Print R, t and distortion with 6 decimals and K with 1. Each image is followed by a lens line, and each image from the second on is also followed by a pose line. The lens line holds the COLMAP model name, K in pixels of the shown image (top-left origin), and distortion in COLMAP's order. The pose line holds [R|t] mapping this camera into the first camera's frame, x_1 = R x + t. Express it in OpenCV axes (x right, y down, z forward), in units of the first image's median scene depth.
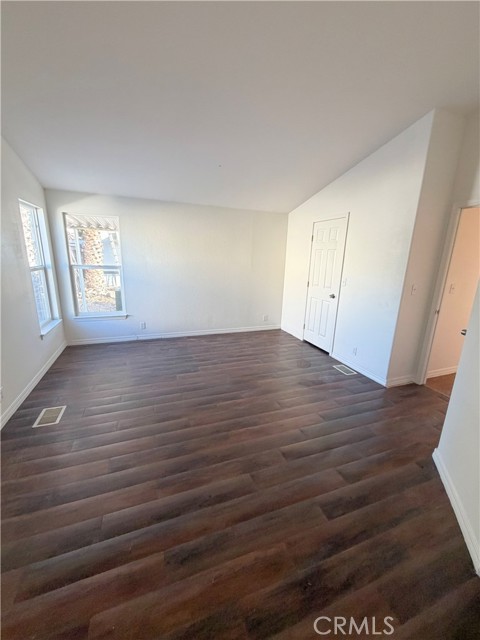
lens RADIAL K [[256.2, 0, 241.8], [0, 256.2, 320.1], [0, 0, 1]] dist [0.004490, 0.000271]
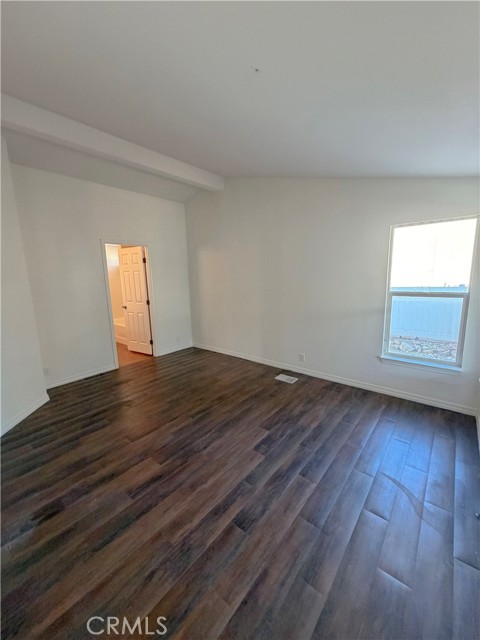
lens RADIAL K [[256.2, 0, 241.8], [0, 256.2, 320.1], [0, 0, 1]] dist [0.004490, 0.000271]
pose [[-0.873310, 0.081483, -0.480303, 0.150306], [-0.118727, 0.920588, 0.372052, -0.347442], [0.472477, 0.381941, -0.794284, 1.335152]]
